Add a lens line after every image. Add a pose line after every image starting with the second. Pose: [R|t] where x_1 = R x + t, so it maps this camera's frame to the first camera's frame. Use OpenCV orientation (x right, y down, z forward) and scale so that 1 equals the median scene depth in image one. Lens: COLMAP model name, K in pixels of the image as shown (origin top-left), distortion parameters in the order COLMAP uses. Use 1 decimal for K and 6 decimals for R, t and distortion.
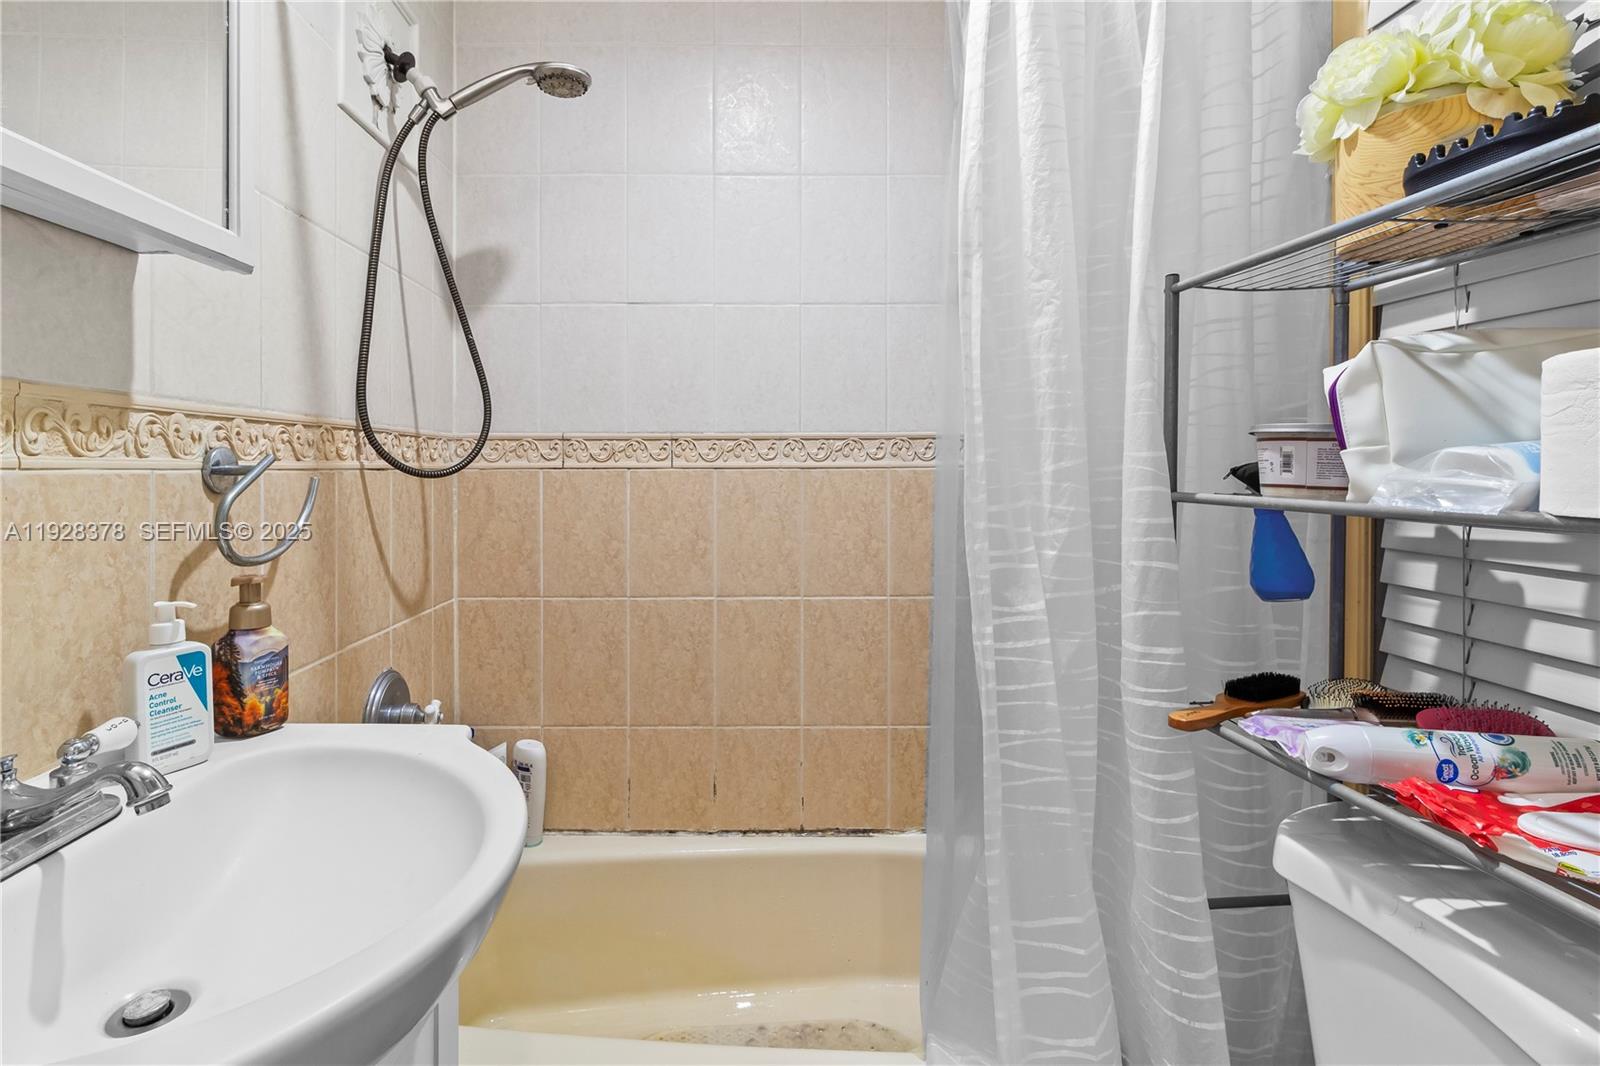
lens RADIAL K [[722.5, 0, 796.8], [0, 722.5, 469.0], [0, 0, 1]] dist [0.000557, 0.000180]
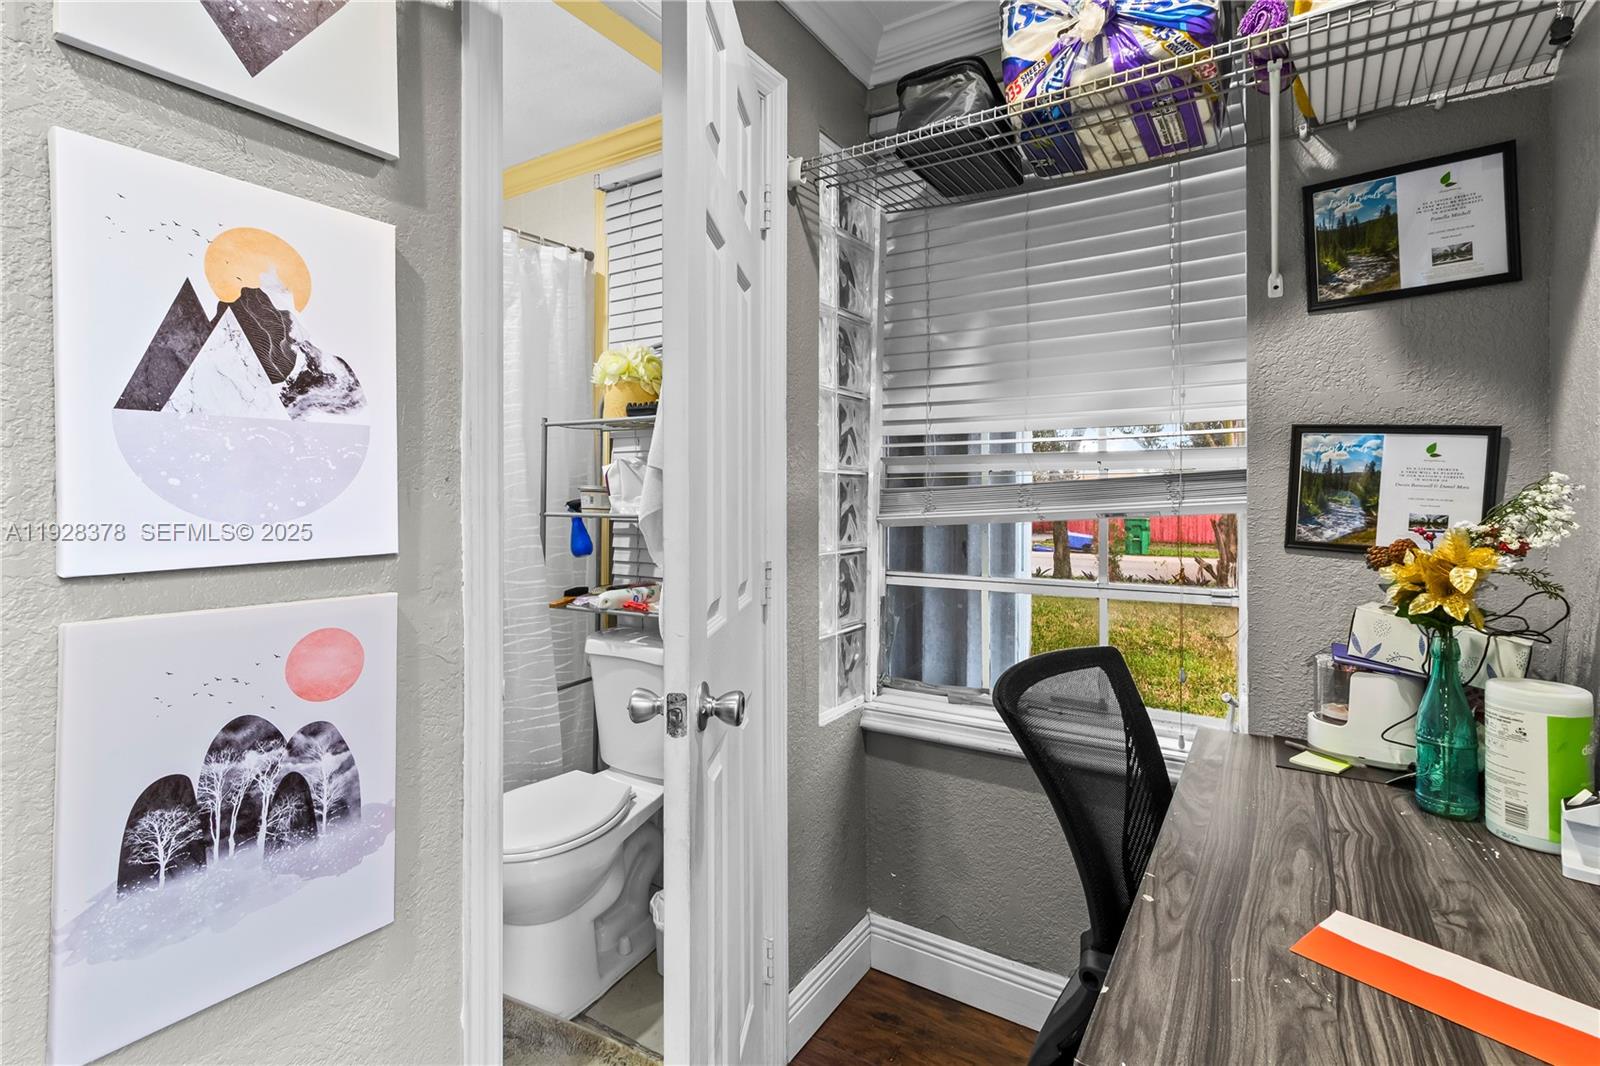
lens RADIAL K [[759.6, 0, 804.7], [0, 759.6, 506.7], [0, 0, 1]] dist [-0.000103, 0.000049]
pose [[0.546615, -0.008333, 0.837342, -1.150811], [-0.001839, 0.999936, 0.011152, -0.014861], [-0.837382, -0.007636, 0.546565, -1.114861]]
